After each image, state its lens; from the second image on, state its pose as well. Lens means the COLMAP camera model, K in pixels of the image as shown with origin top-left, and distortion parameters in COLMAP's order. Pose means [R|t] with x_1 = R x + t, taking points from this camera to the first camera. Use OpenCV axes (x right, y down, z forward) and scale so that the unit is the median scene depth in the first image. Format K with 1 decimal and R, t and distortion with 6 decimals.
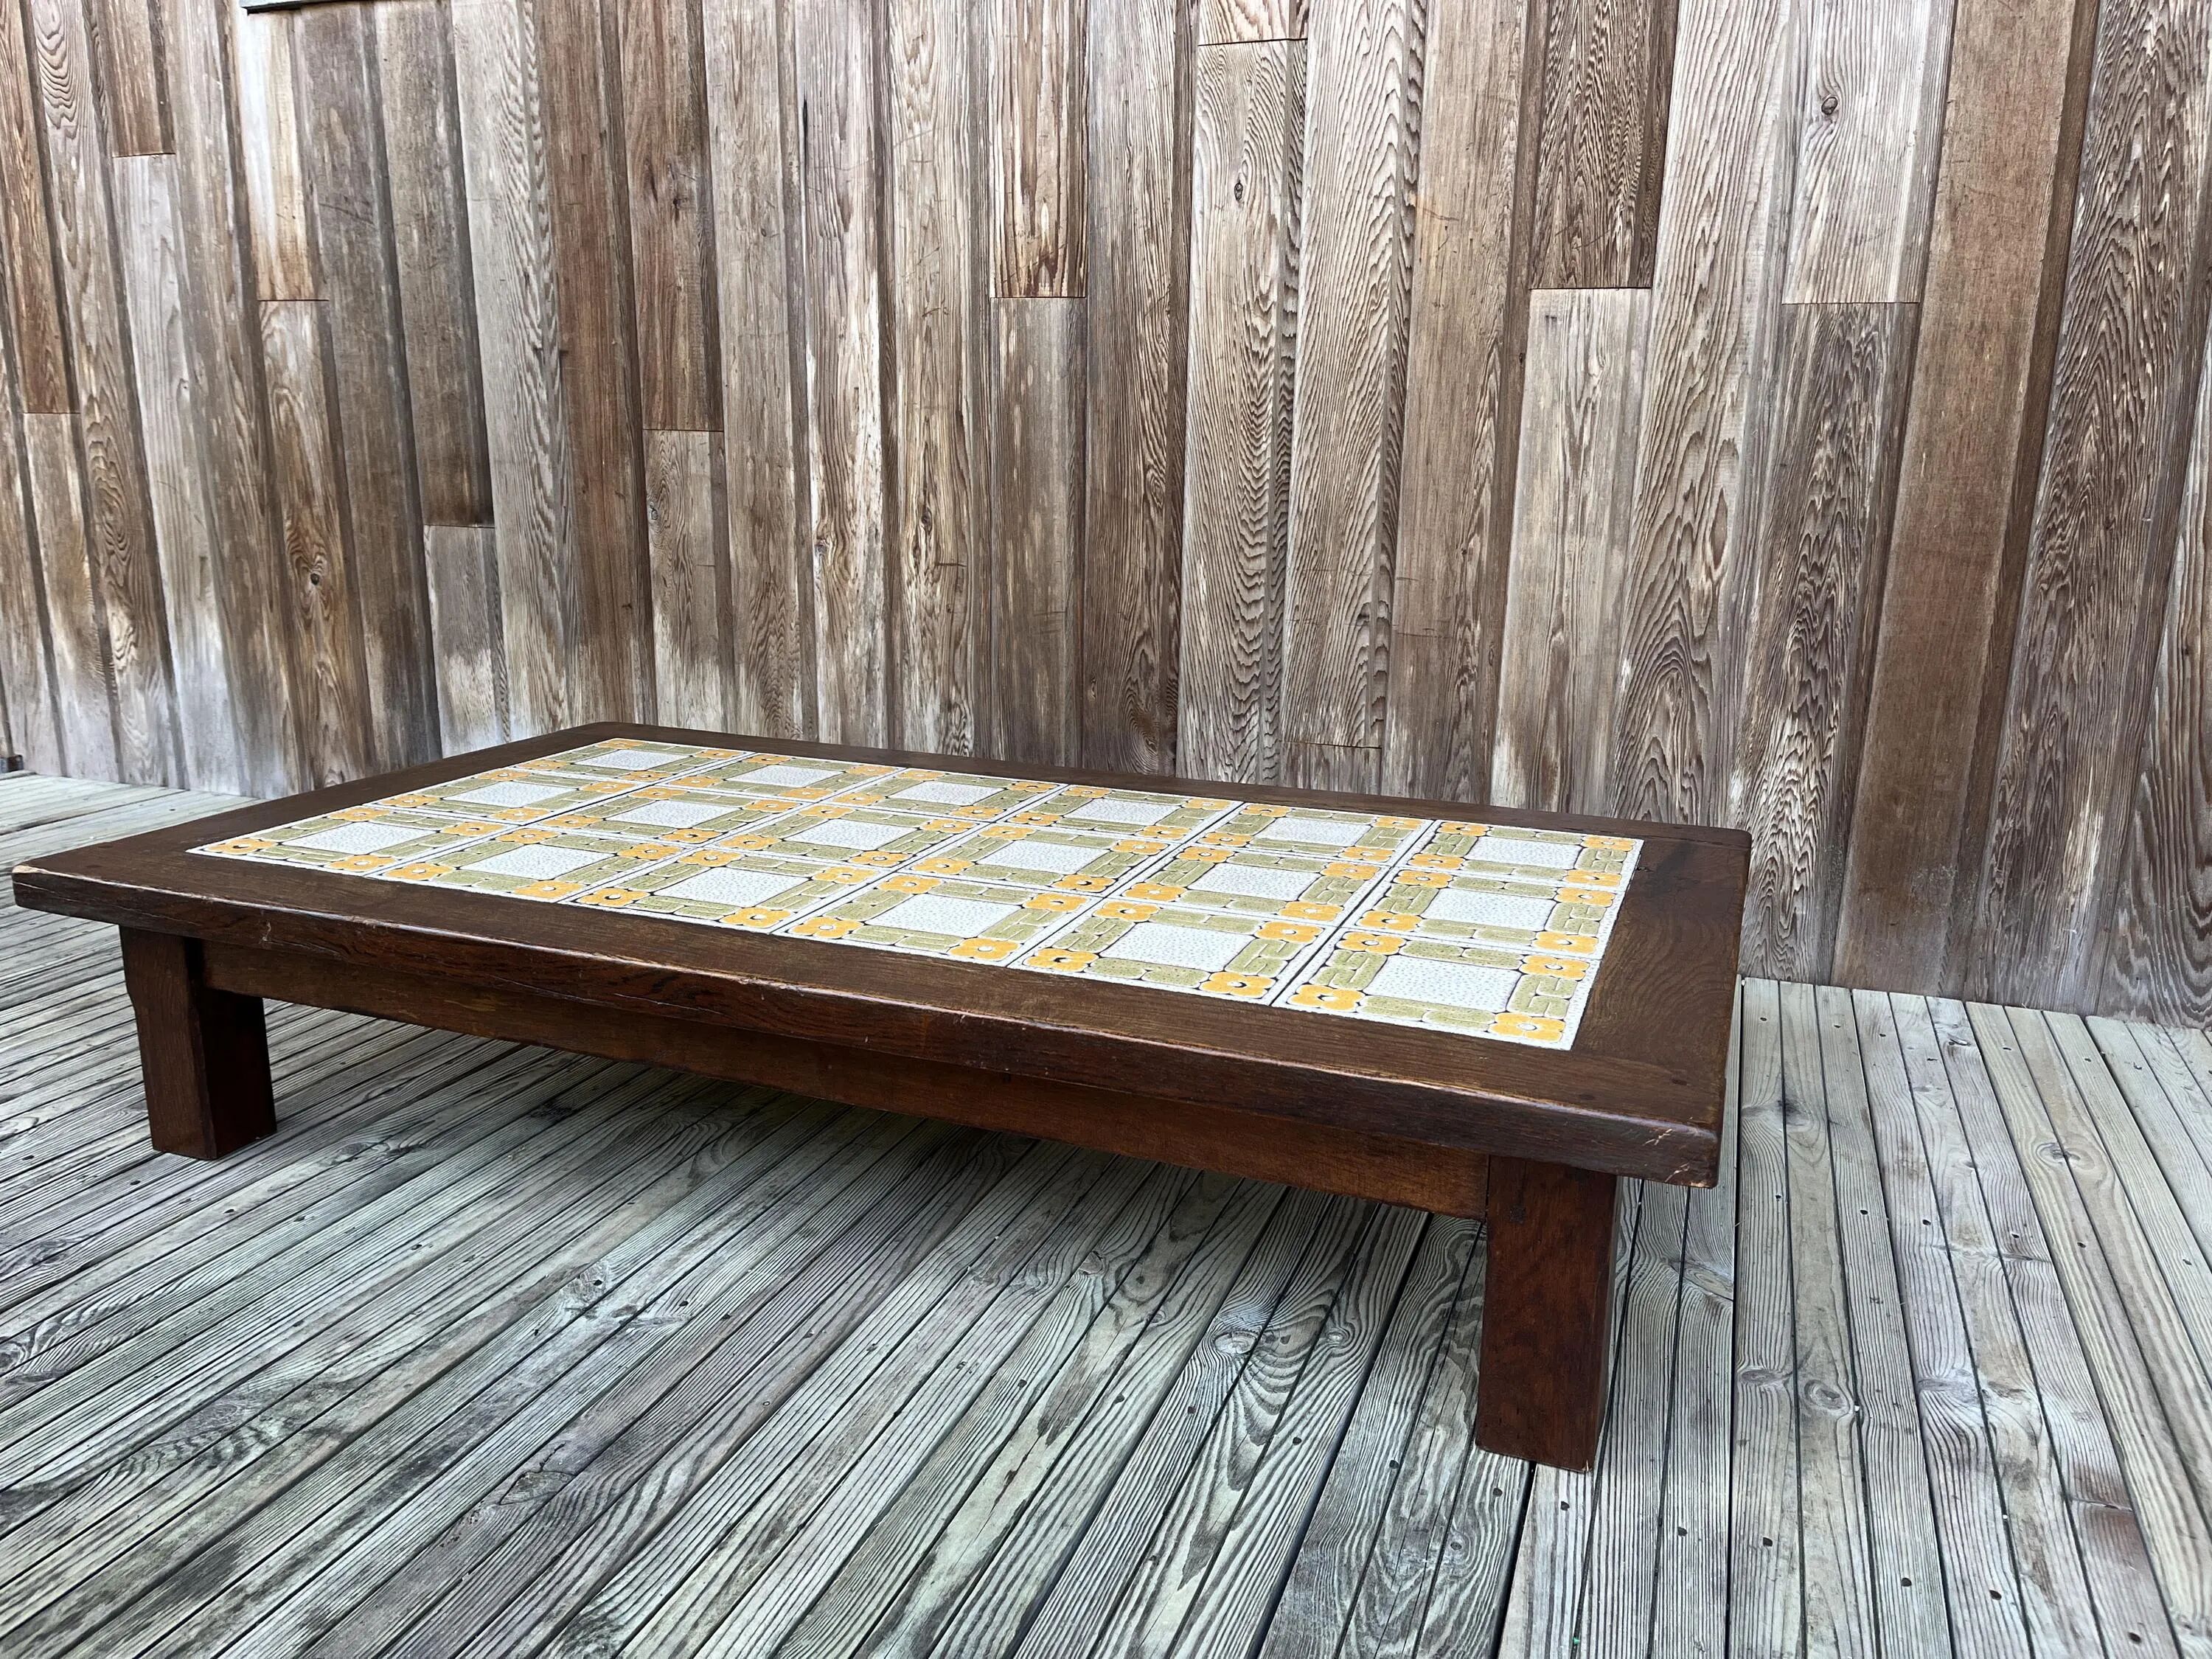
lens RADIAL K [[1677.7, 0, 1107.7], [0, 1677.7, 820.4], [0, 0, 1]] dist [0.068492, -0.090018]
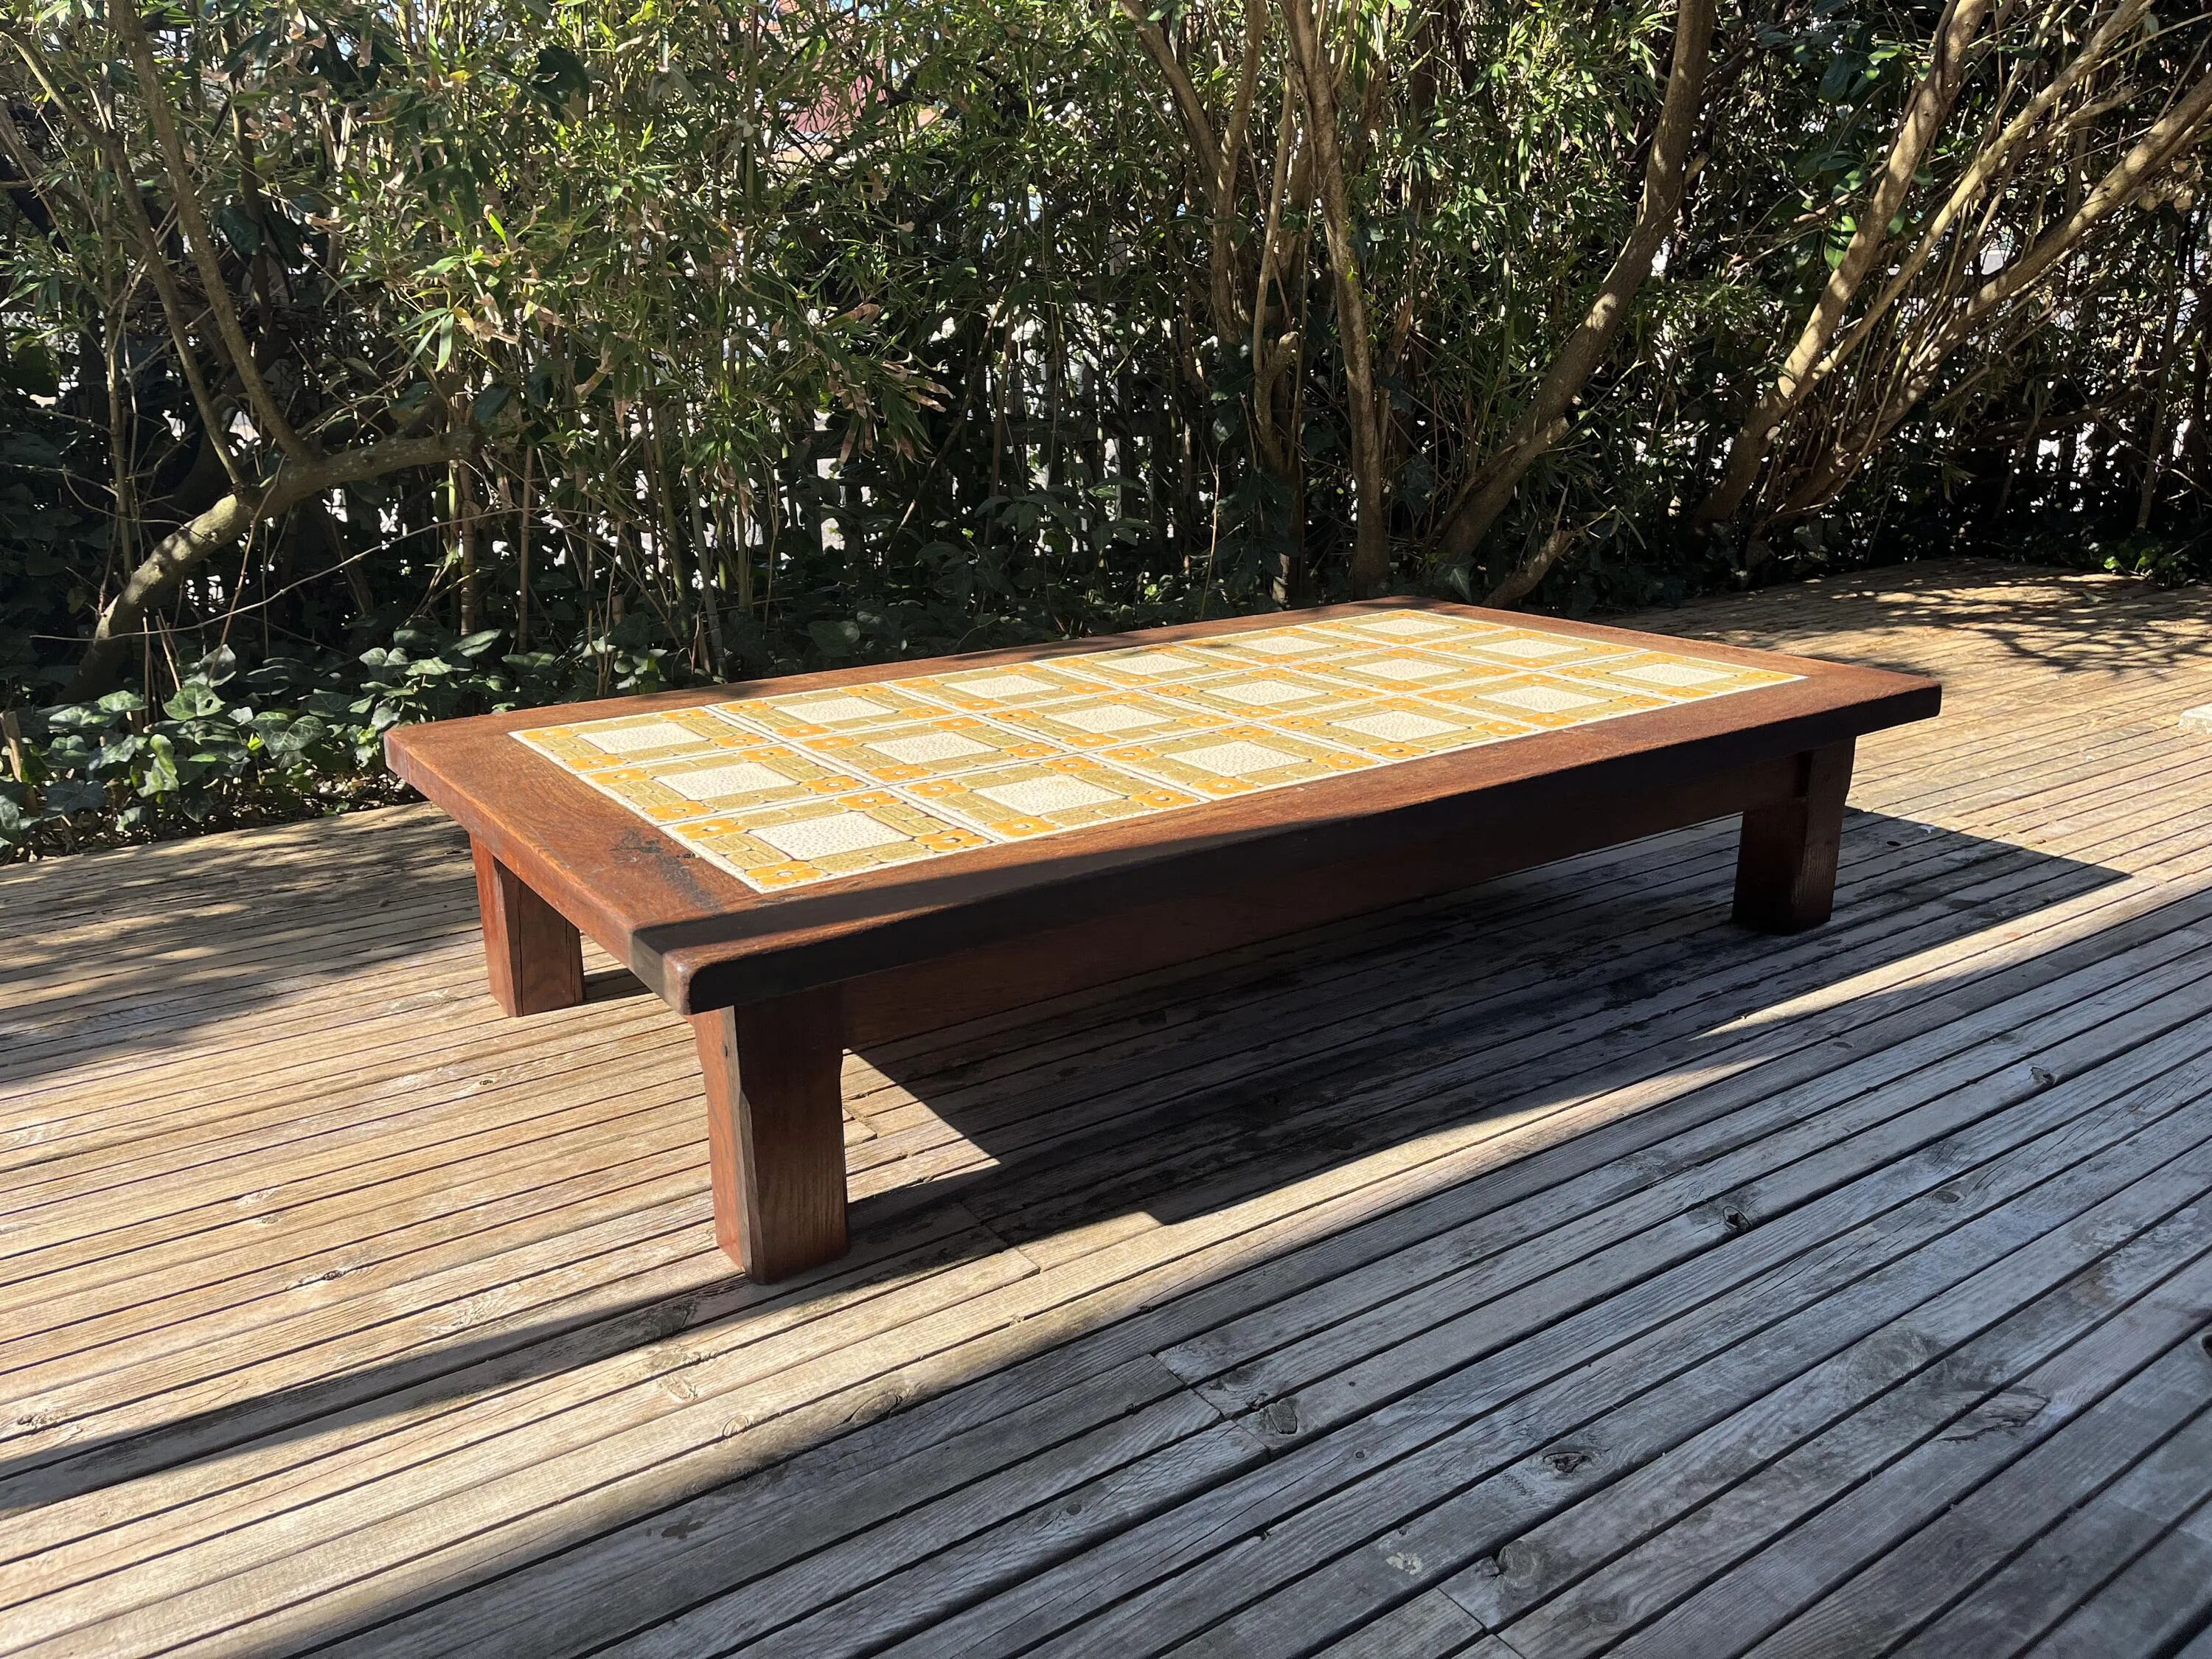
lens RADIAL K [[1677.7, 0, 1088.9], [0, 1677.7, 839.0], [0, 0, 1]] dist [0.068492, -0.090018]
pose [[-0.560115, 0.234258, -0.794603, 0.898660], [-0.191130, 0.896764, 0.399104, -0.358969], [0.806065, 0.375417, -0.457517, 1.603314]]
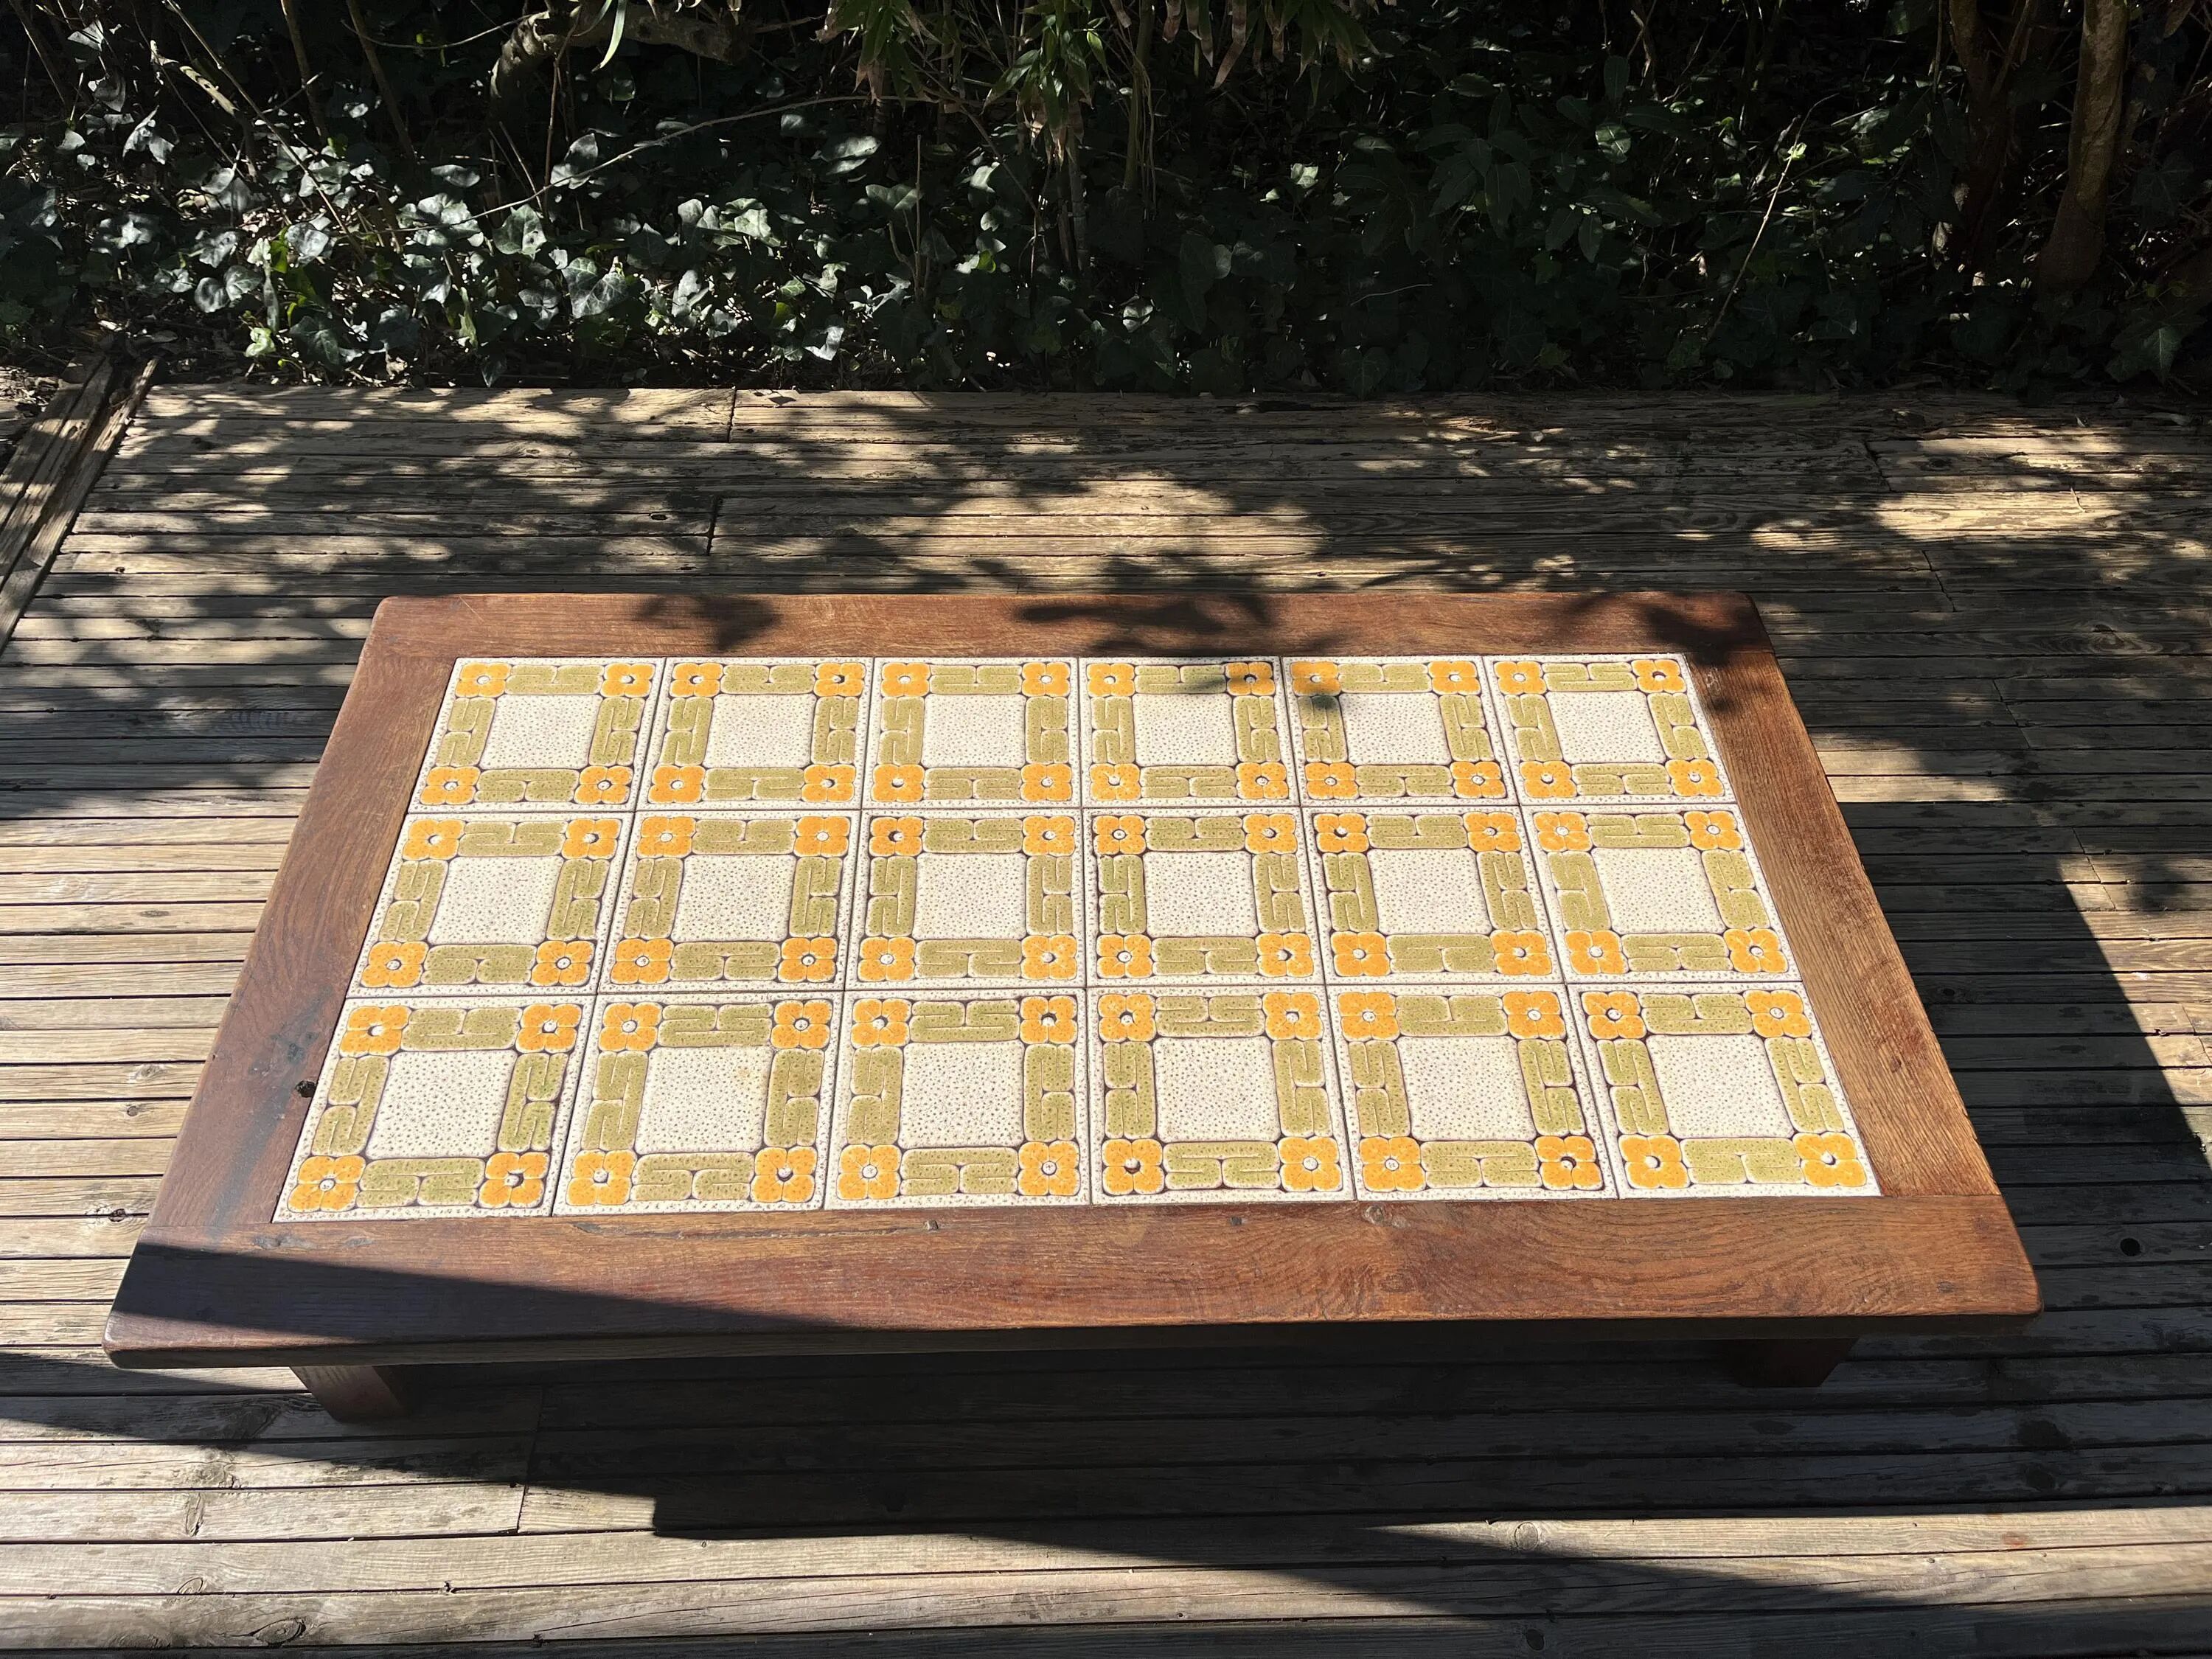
lens RADIAL K [[1677.7, 0, 1115.0], [0, 1677.7, 849.5], [0, 0, 1]] dist [0.068492, -0.090018]
pose [[-0.917478, 0.279580, -0.282966, 0.156634], [-0.128451, 0.465015, 0.875935, -0.882237], [0.376477, 0.839998, -0.390728, 1.460281]]
